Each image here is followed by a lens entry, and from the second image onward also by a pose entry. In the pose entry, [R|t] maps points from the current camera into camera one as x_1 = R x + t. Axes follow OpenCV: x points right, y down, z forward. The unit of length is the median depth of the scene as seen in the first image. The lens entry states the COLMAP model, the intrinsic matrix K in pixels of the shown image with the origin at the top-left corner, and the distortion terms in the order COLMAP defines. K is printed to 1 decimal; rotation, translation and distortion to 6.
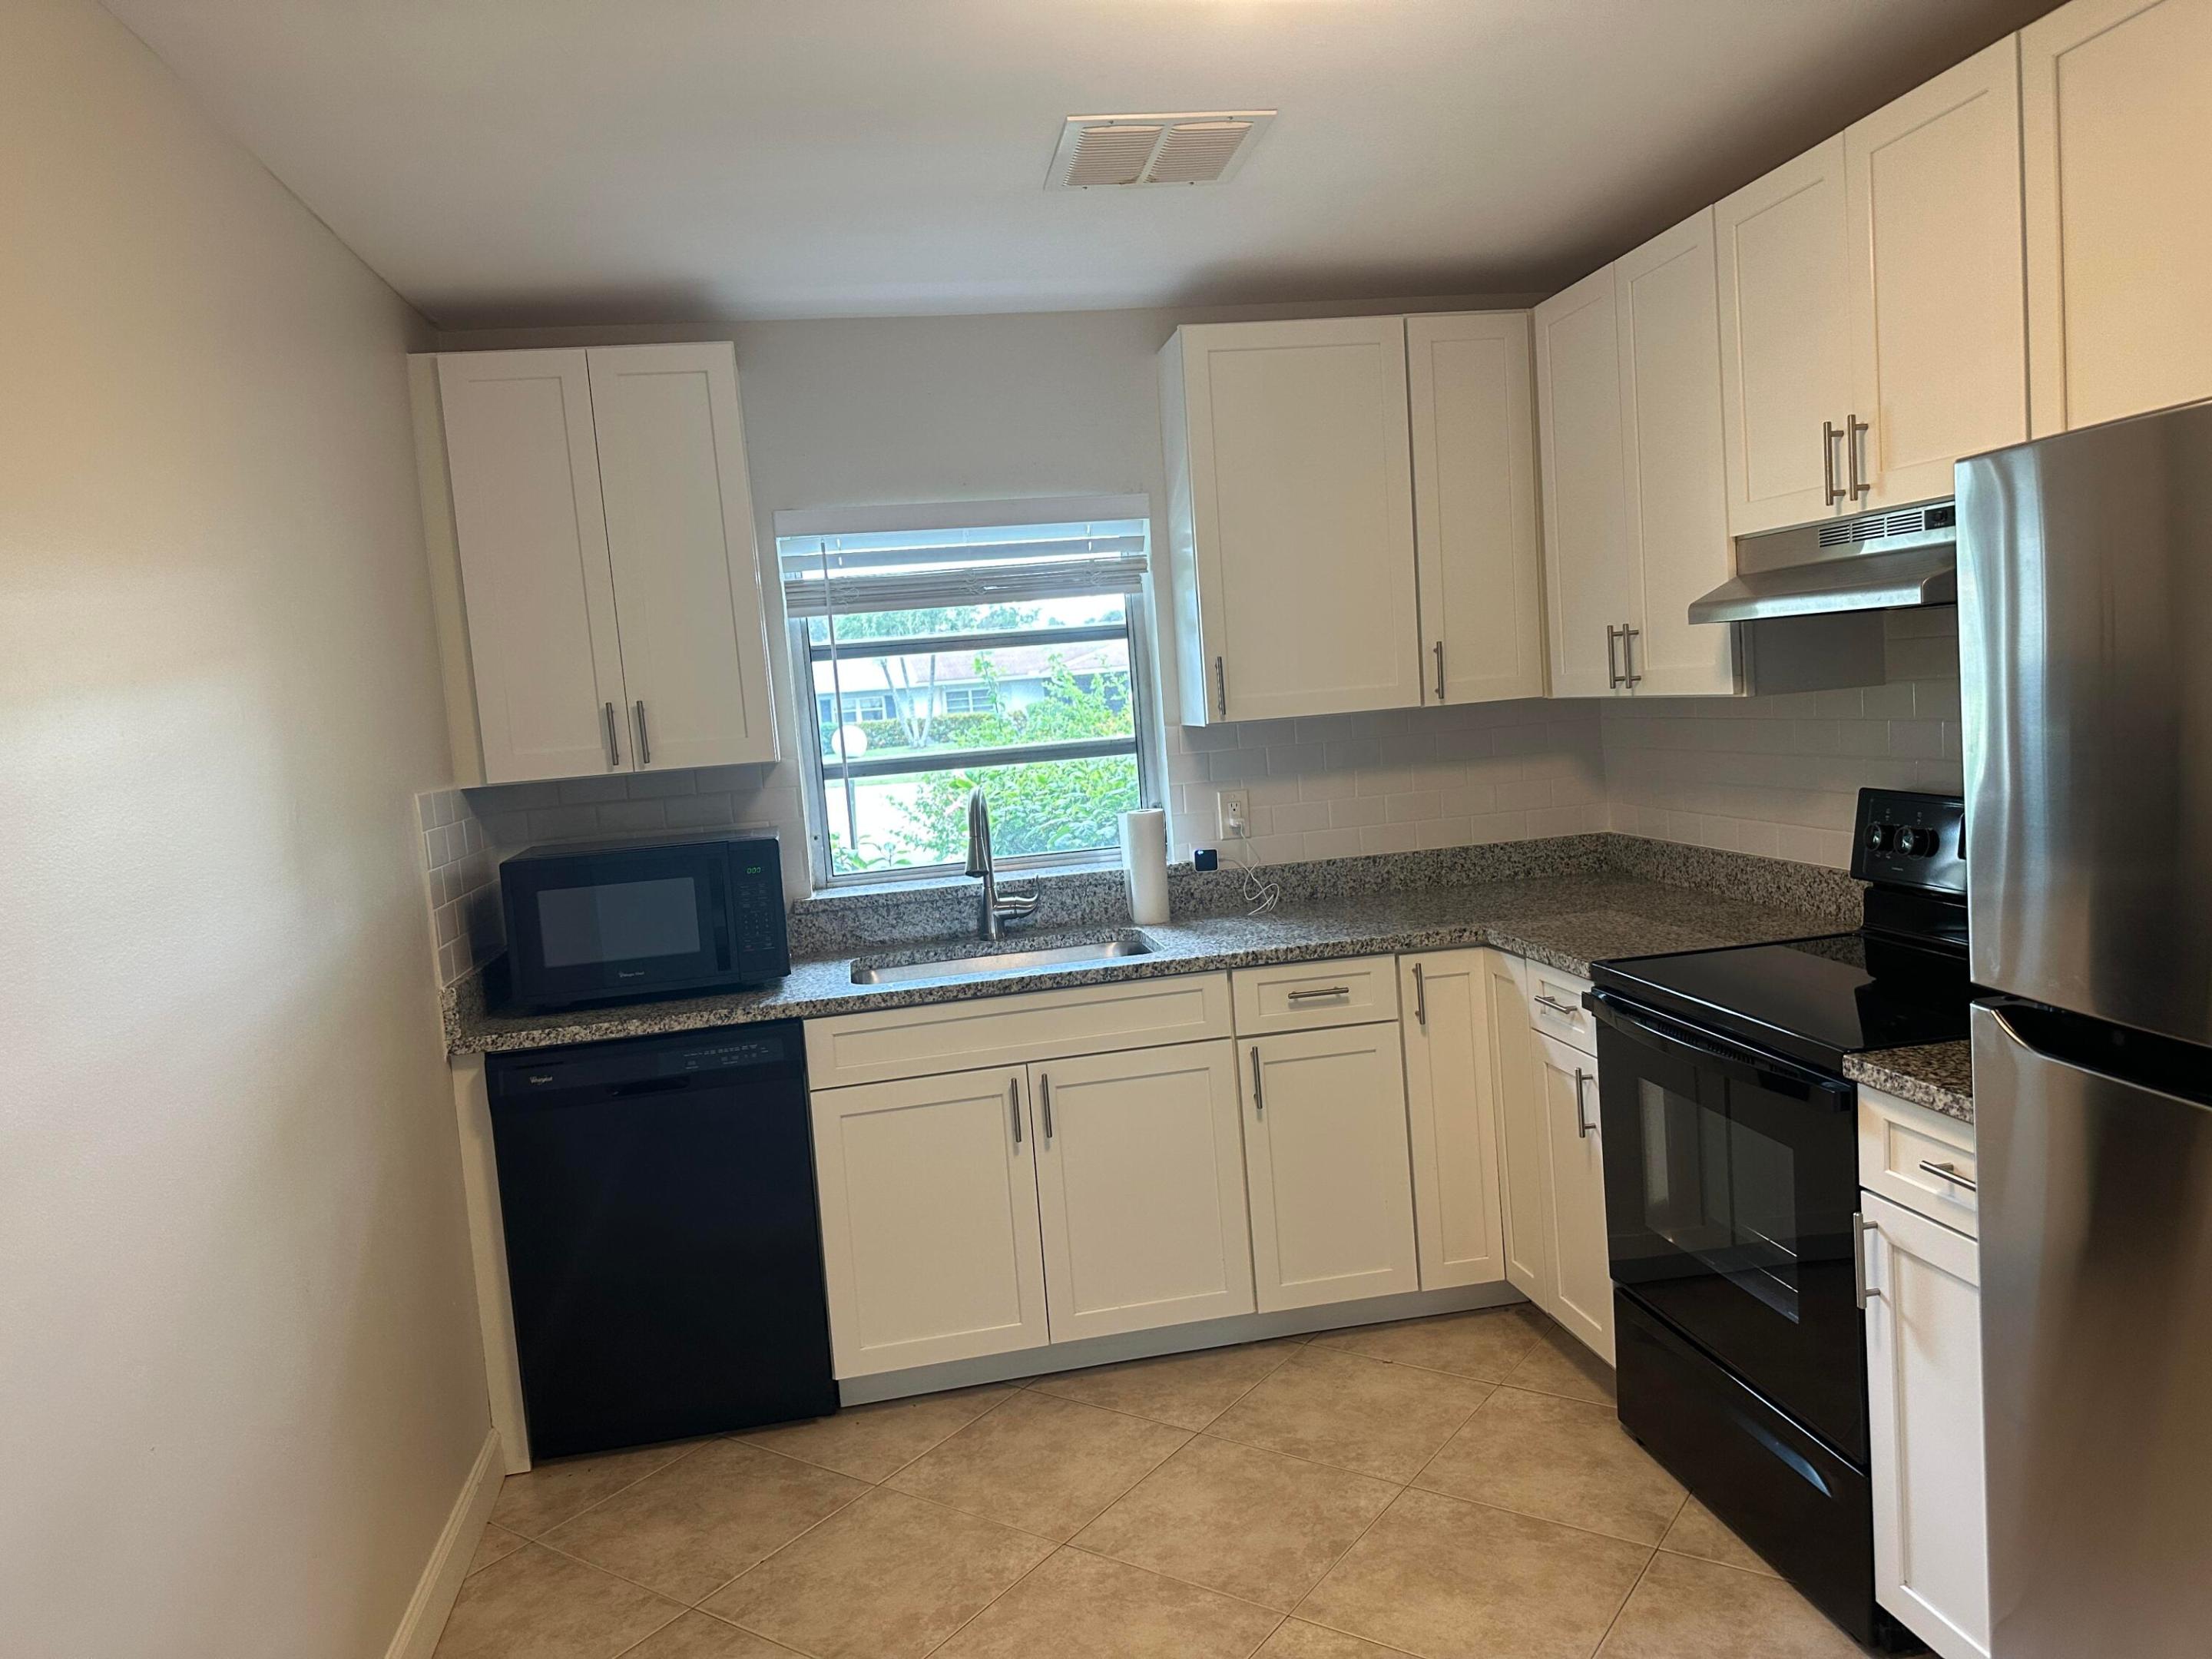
lens RADIAL K [[1539.9, 0, 1121.0], [0, 1539.9, 827.5], [0, 0, 1]] dist [0.151362, -0.249644]
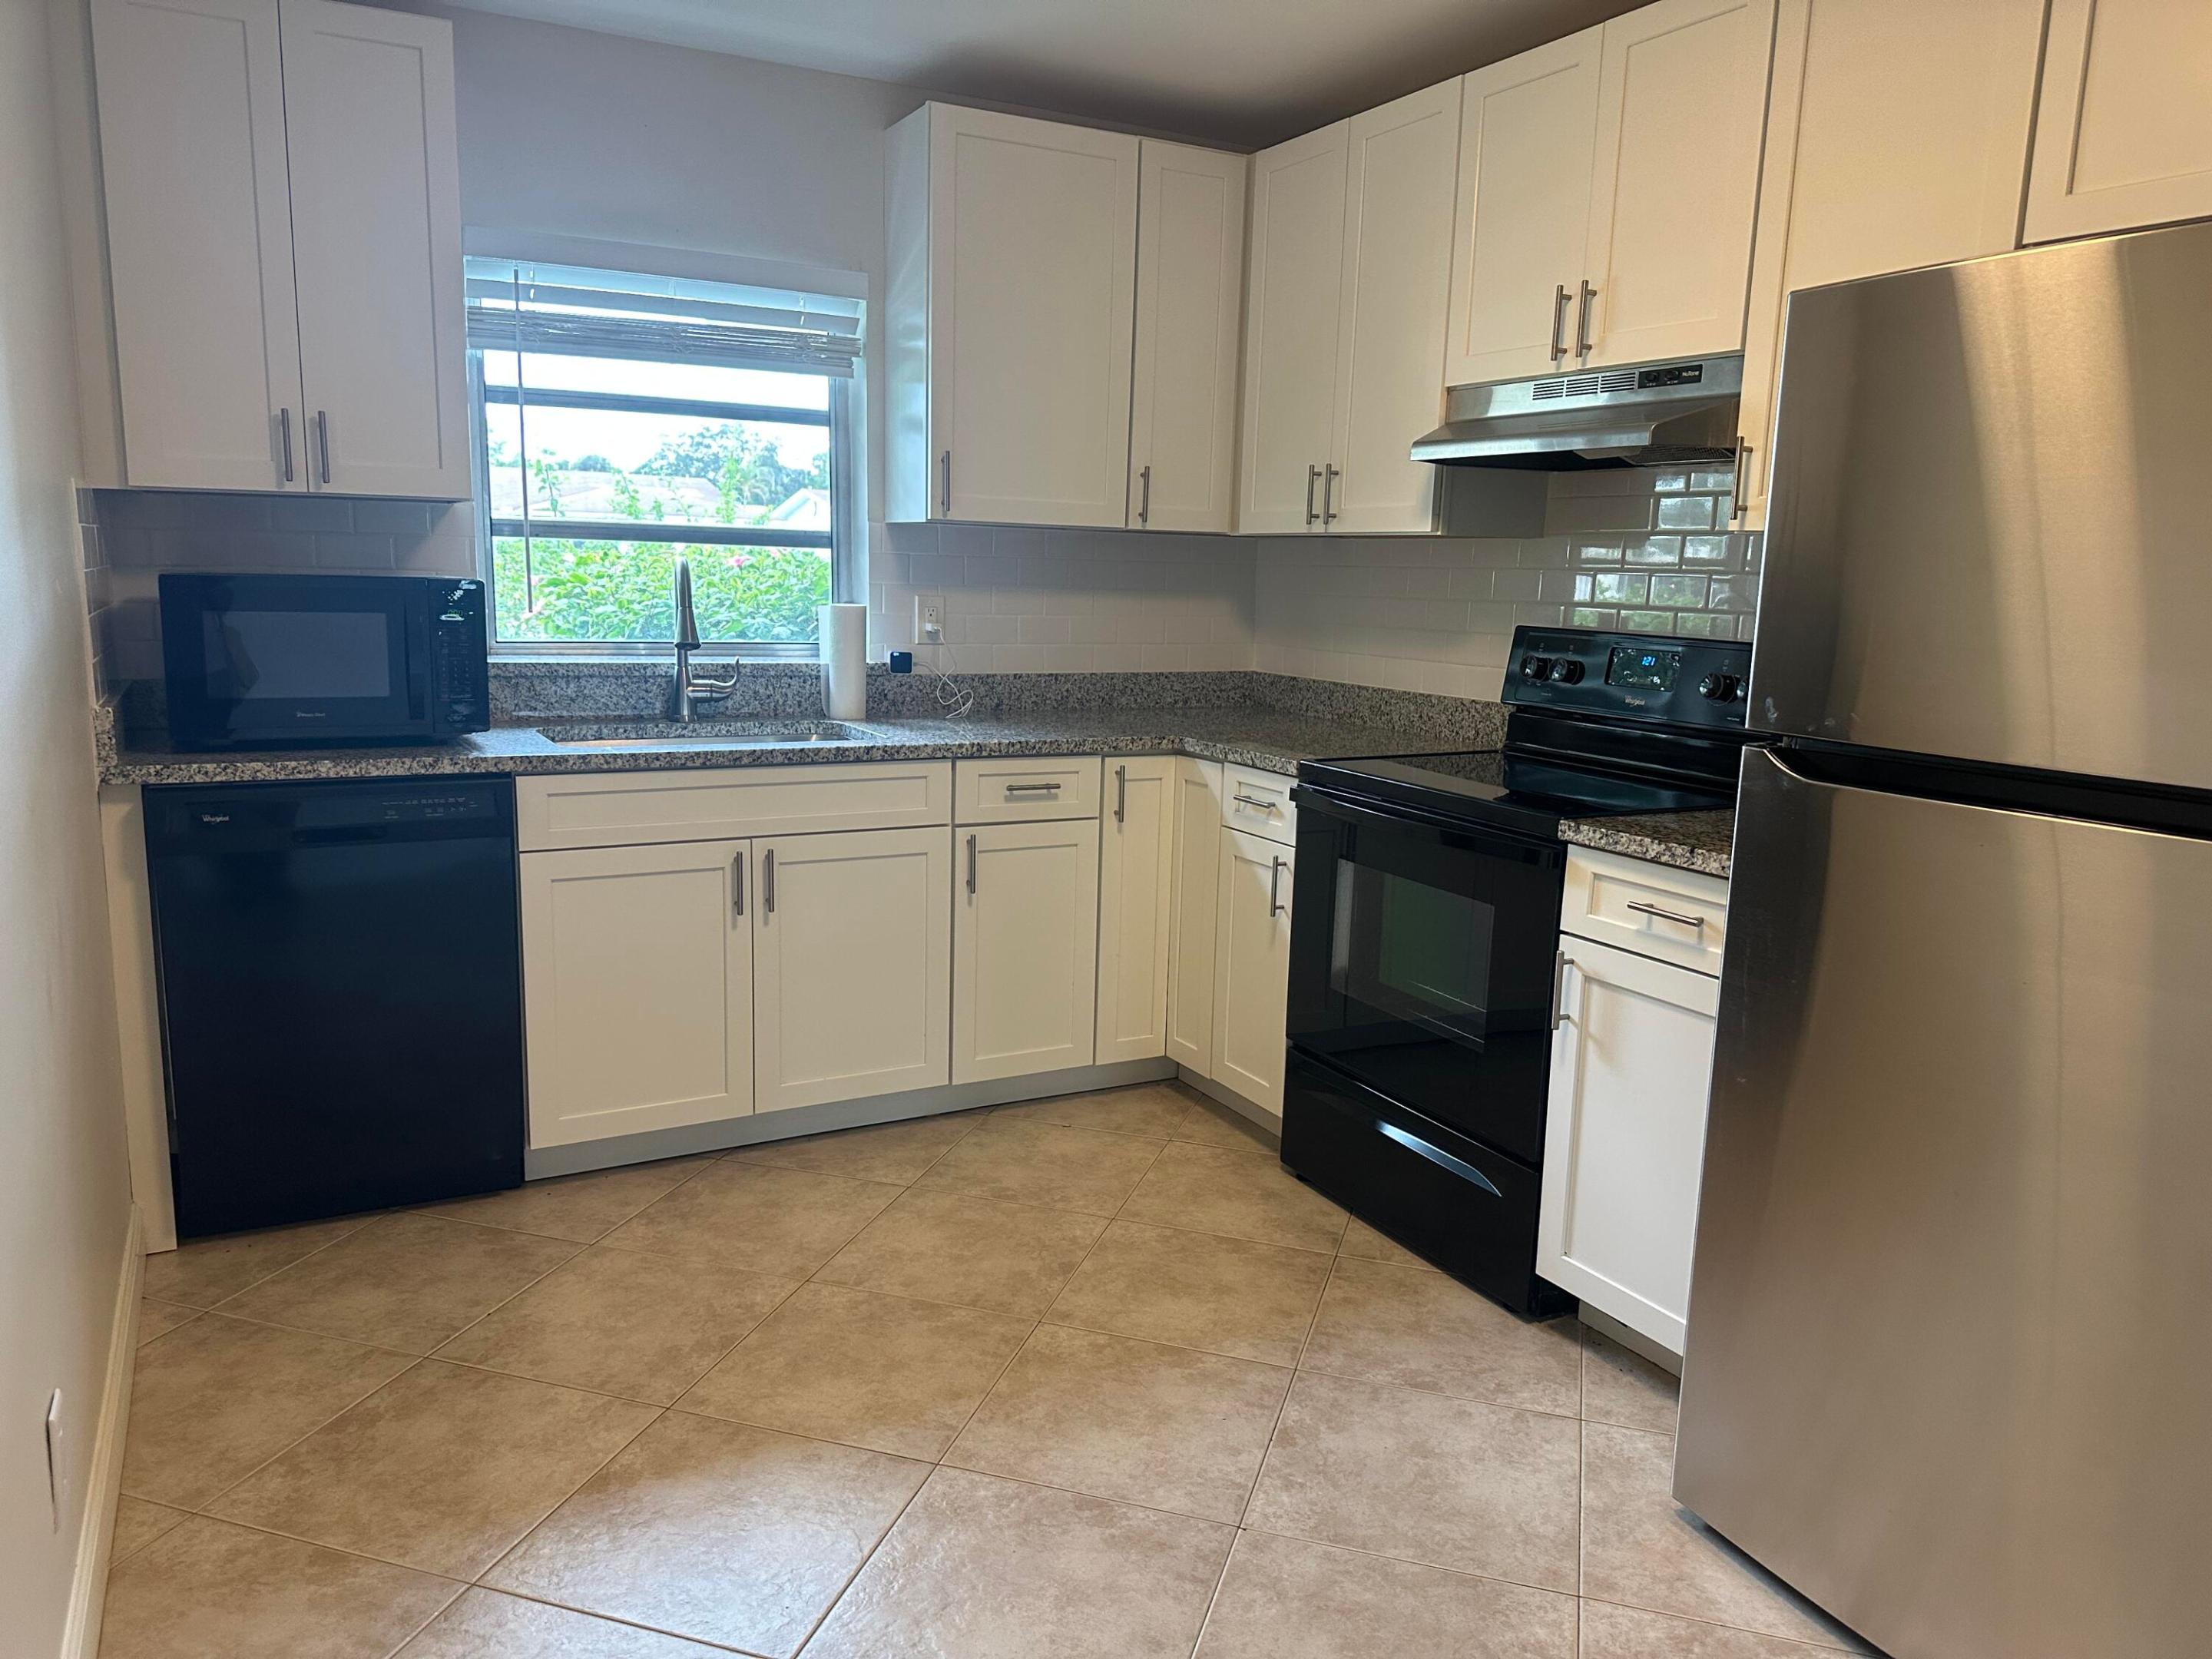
lens RADIAL K [[1527.5, 0, 1099.5], [0, 1527.5, 829.6], [0, 0, 1]] dist [0.159352, -0.254448]
pose [[0.948198, 0.049491, 0.313802, -0.161272], [-0.073550, 0.995152, 0.065292, 0.067642], [-0.309050, -0.084990, 0.947241, -0.002071]]
